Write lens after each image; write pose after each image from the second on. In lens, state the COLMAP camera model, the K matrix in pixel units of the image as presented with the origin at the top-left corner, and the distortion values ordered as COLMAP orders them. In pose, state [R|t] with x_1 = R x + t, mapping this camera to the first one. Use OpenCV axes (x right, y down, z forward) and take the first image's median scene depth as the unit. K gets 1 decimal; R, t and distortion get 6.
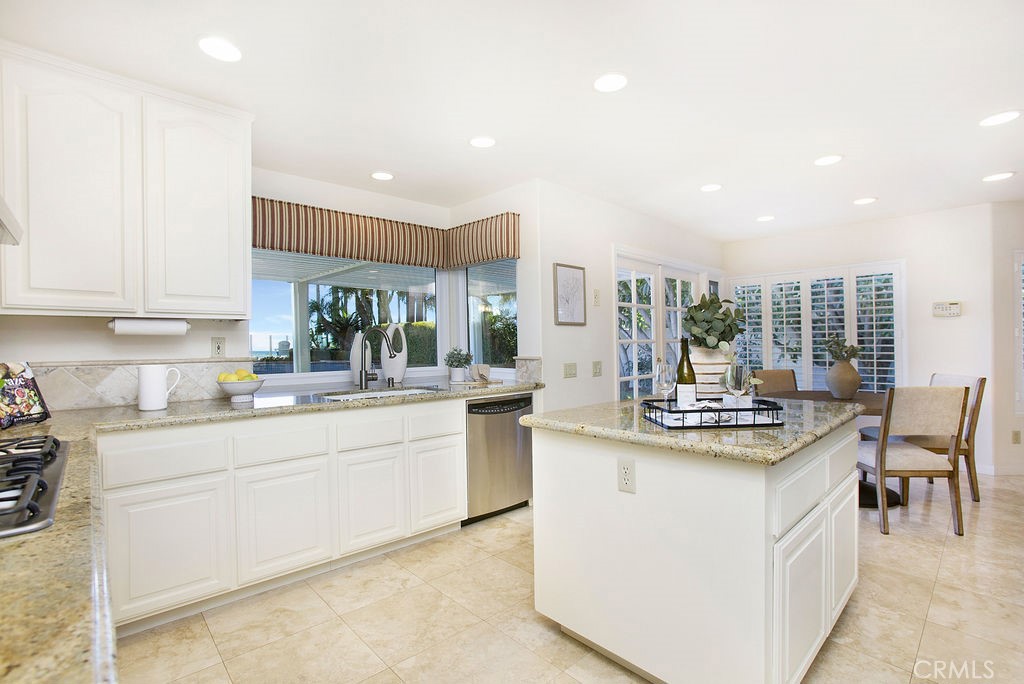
lens RADIAL K [[475.5, 0, 504.8], [0, 475.5, 340.4], [0, 0, 1]] dist [-0.042481, 0.001682]
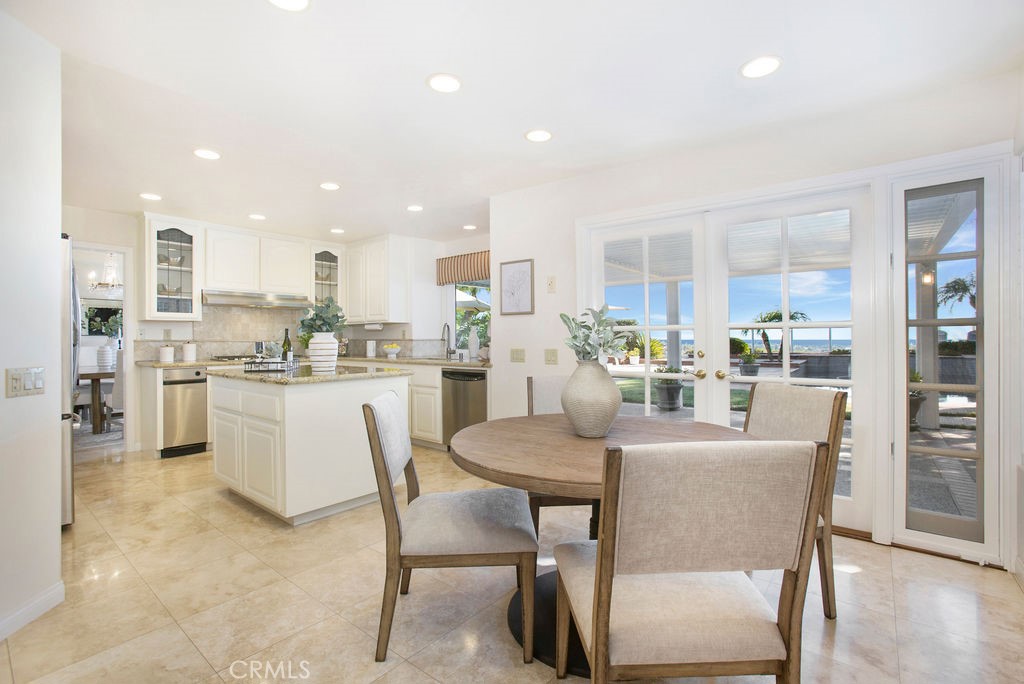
lens RADIAL K [[475.5, 0, 504.8], [0, 475.5, 340.4], [0, 0, 1]] dist [-0.042481, 0.001682]
pose [[0.125482, 0.004421, -0.992086, 1.486068], [0.003602, 0.999981, 0.004912, 0.027168], [0.992089, -0.004190, 0.125463, 1.003031]]
